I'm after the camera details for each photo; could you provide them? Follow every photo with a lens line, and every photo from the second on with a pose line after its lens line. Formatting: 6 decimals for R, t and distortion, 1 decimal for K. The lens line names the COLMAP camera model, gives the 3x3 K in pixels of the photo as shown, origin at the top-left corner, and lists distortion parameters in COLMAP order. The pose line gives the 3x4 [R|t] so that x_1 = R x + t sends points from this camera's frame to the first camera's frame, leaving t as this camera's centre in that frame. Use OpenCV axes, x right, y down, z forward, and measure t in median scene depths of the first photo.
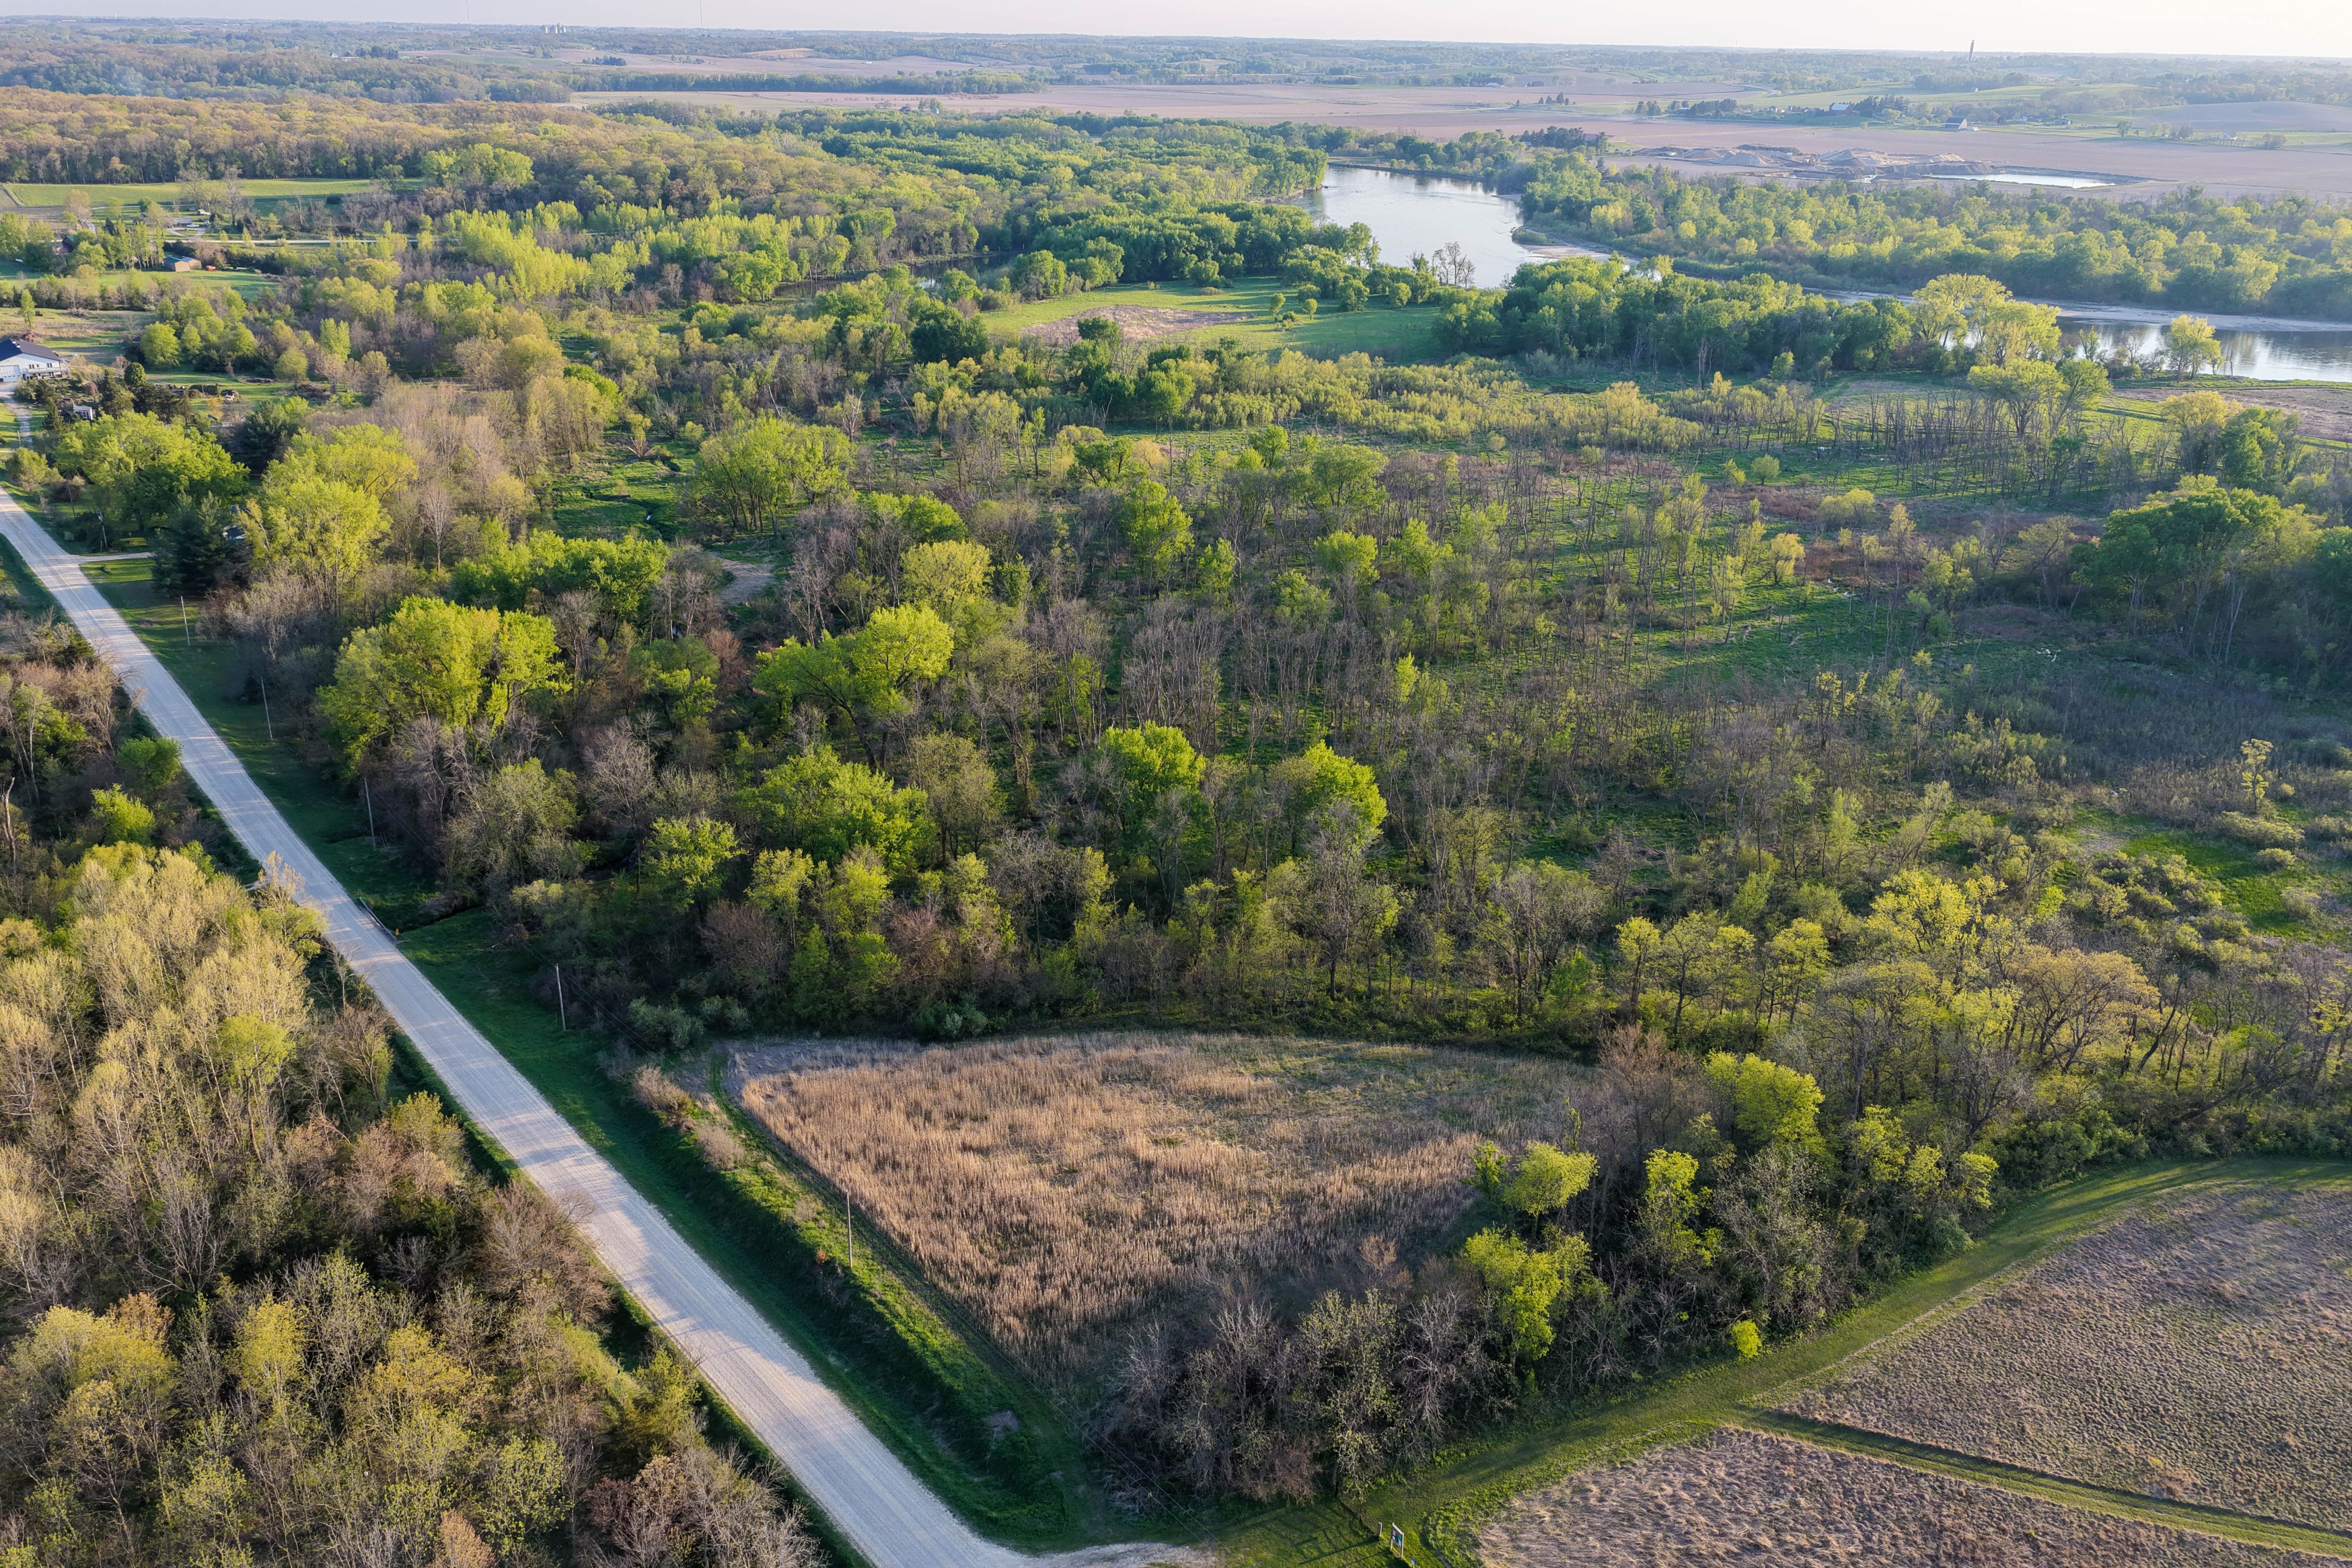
lens RADIAL K [[1949.0, 0, 1176.6], [0, 1949.0, 790.6], [0, 0, 1]] dist [-0.011419, 0.034029]
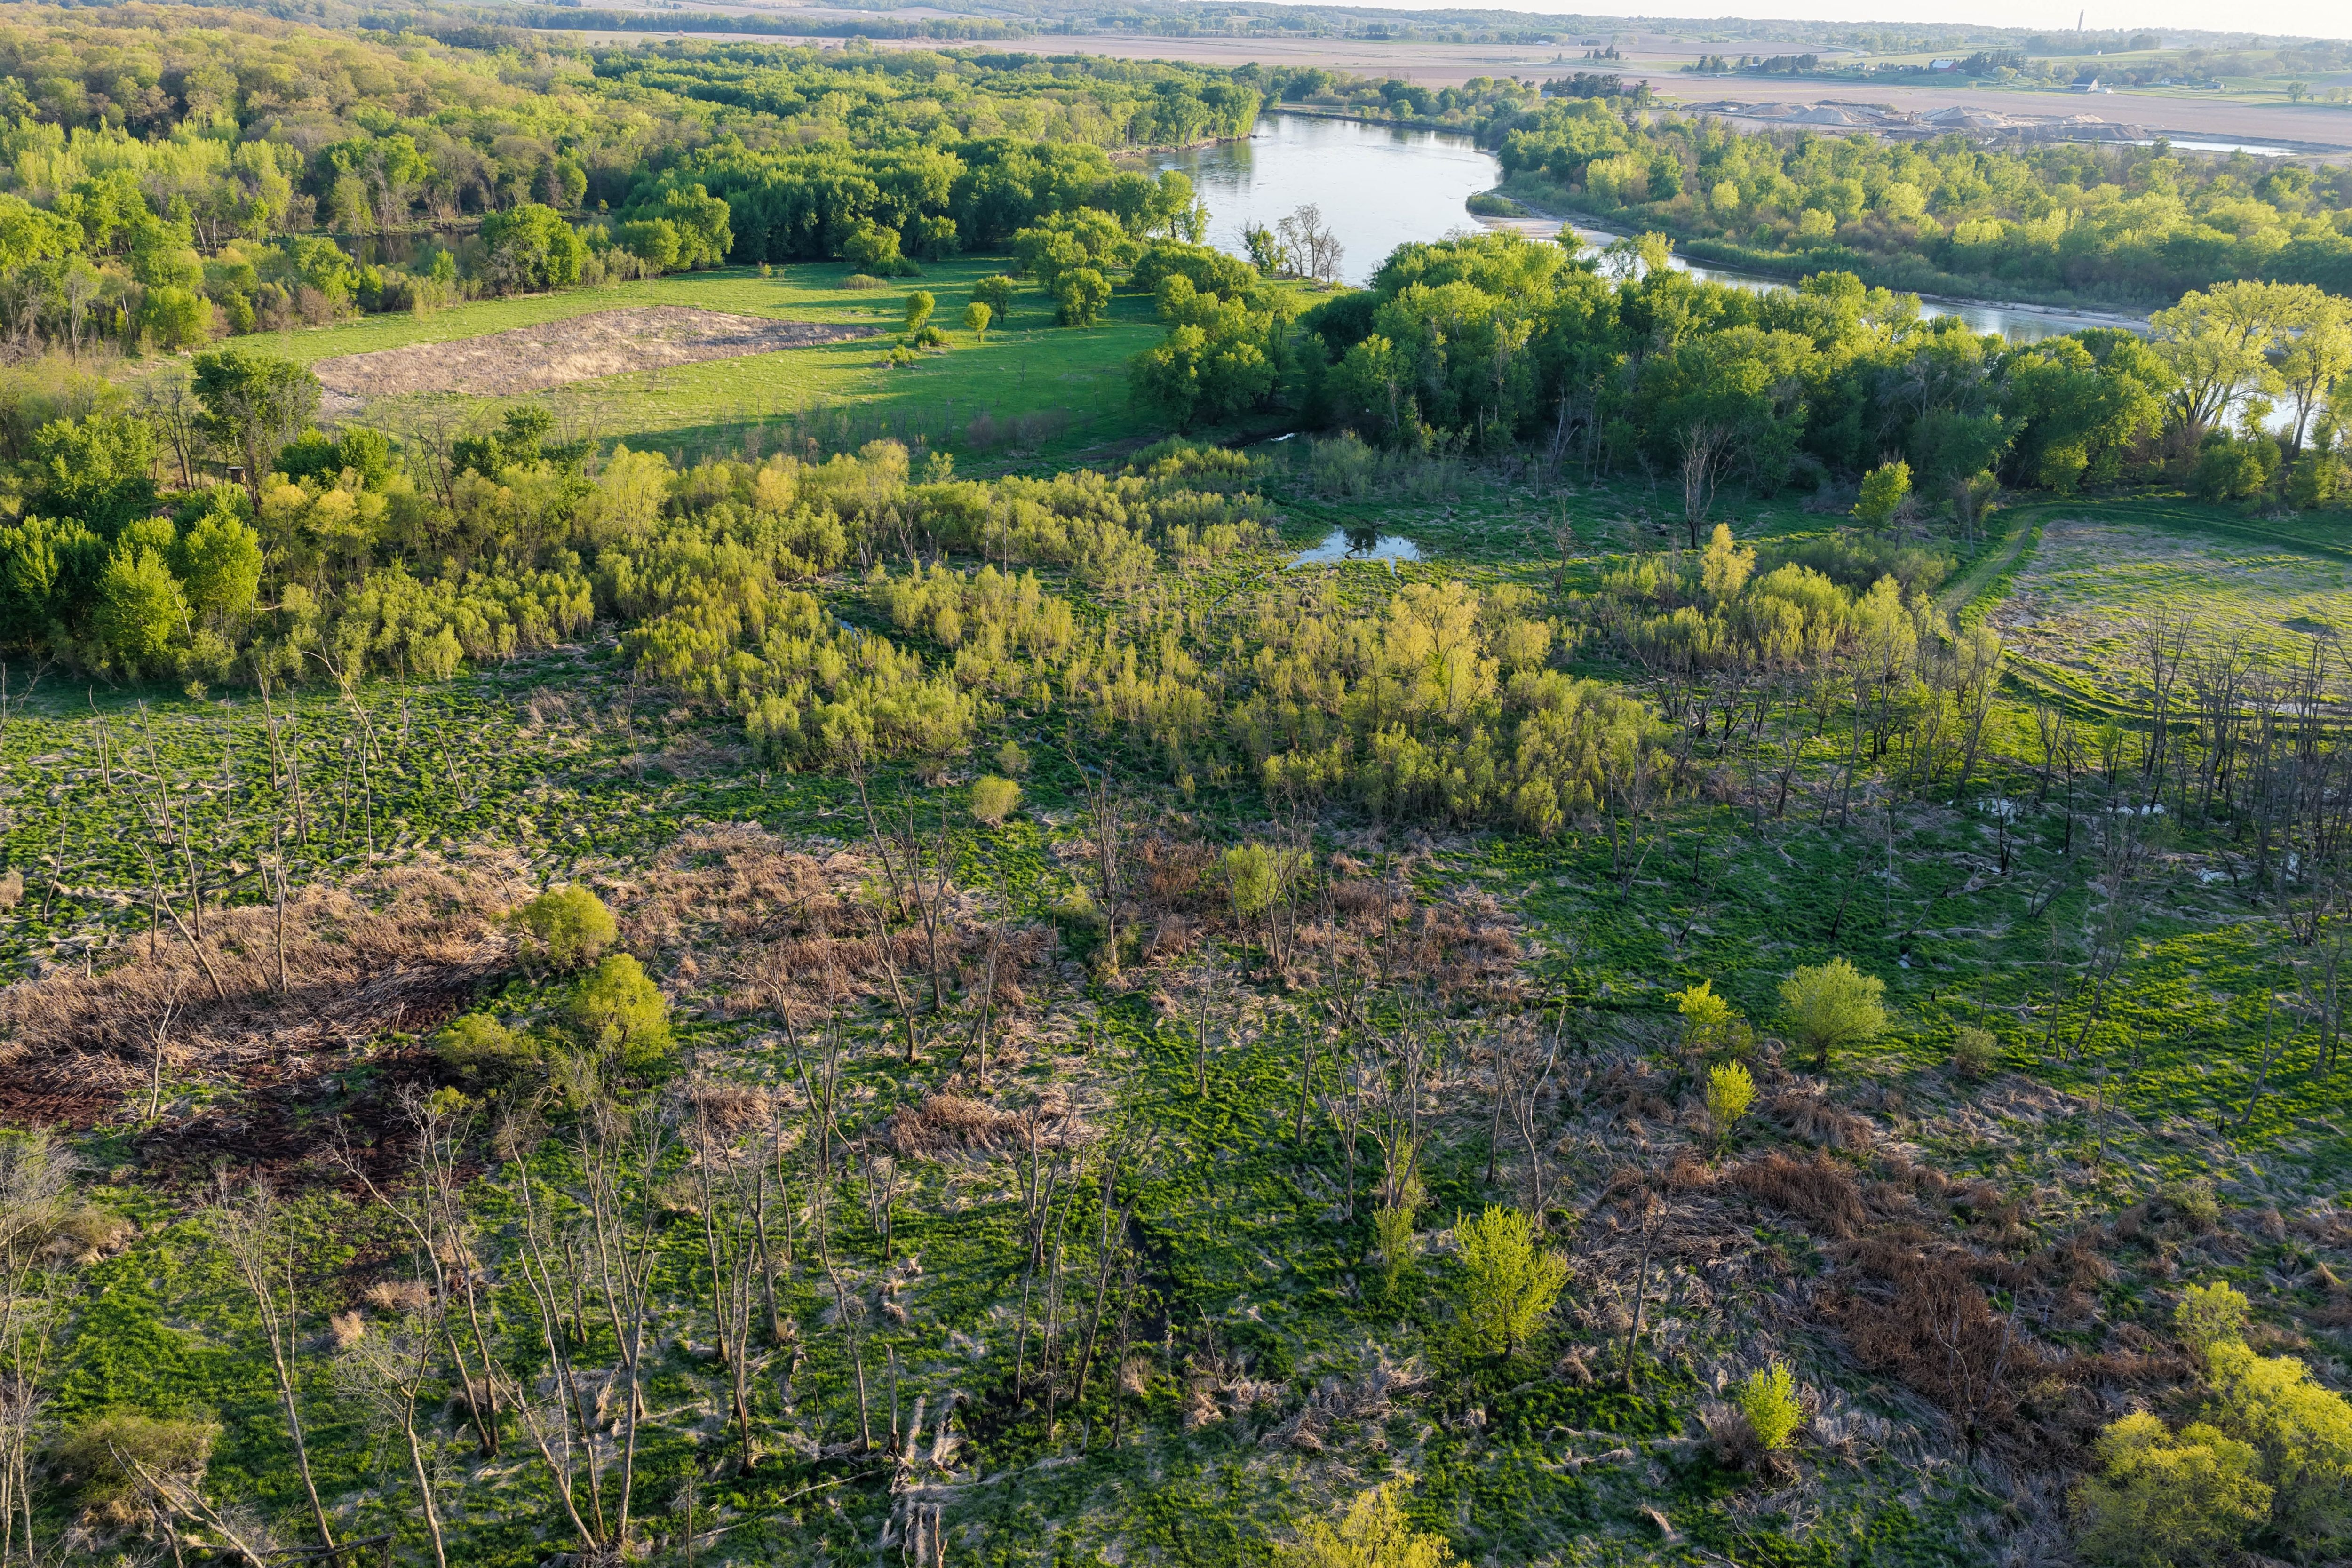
lens RADIAL K [[1949.0, 0, 1175.7], [0, 1949.0, 788.8], [0, 0, 1]] dist [-0.011419, 0.034029]
pose [[0.999185, 0.027045, -0.029981, 0.275218], [-0.026707, 0.999576, 0.011616, -0.248924], [0.030283, -0.010805, 0.999483, 0.916129]]
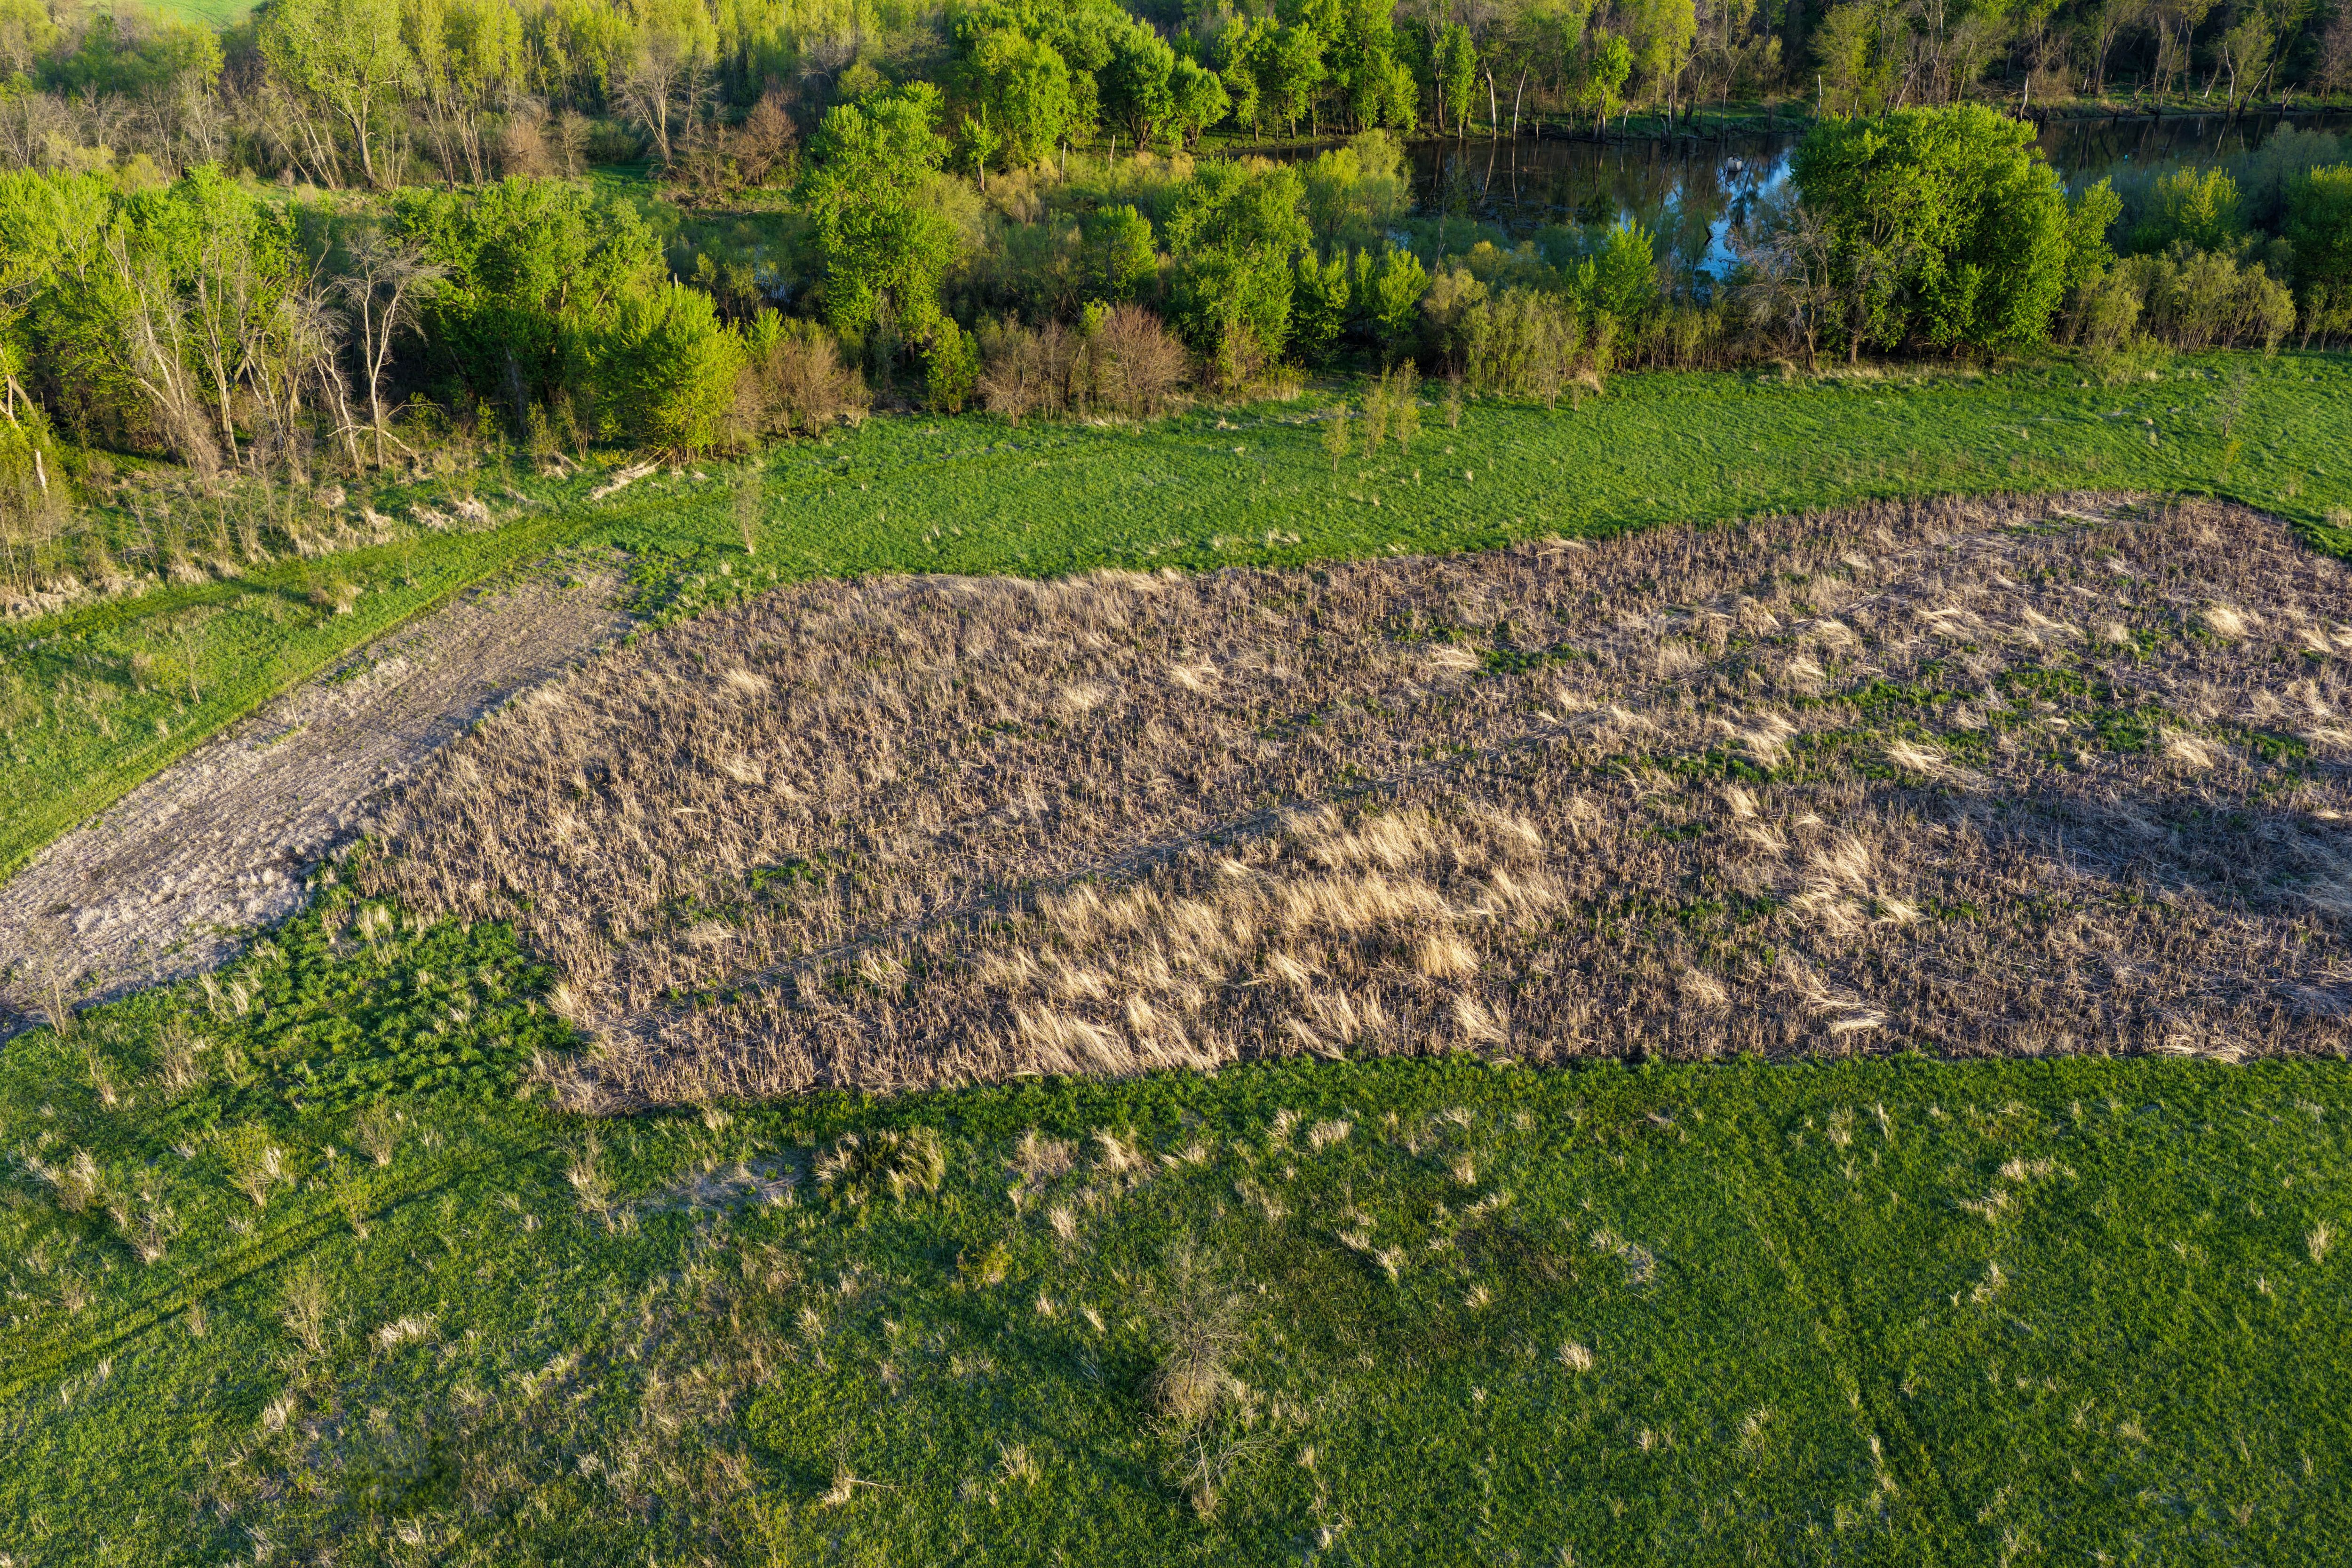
lens RADIAL K [[1949.0, 0, 1184.9], [0, 1949.0, 780.4], [0, 0, 1]] dist [-0.011419, 0.034029]
pose [[0.575964, 0.351431, -0.738080, 0.098602], [-0.277980, 0.933271, 0.227447, -0.487307], [0.768760, 0.074170, 0.635222, 1.692437]]
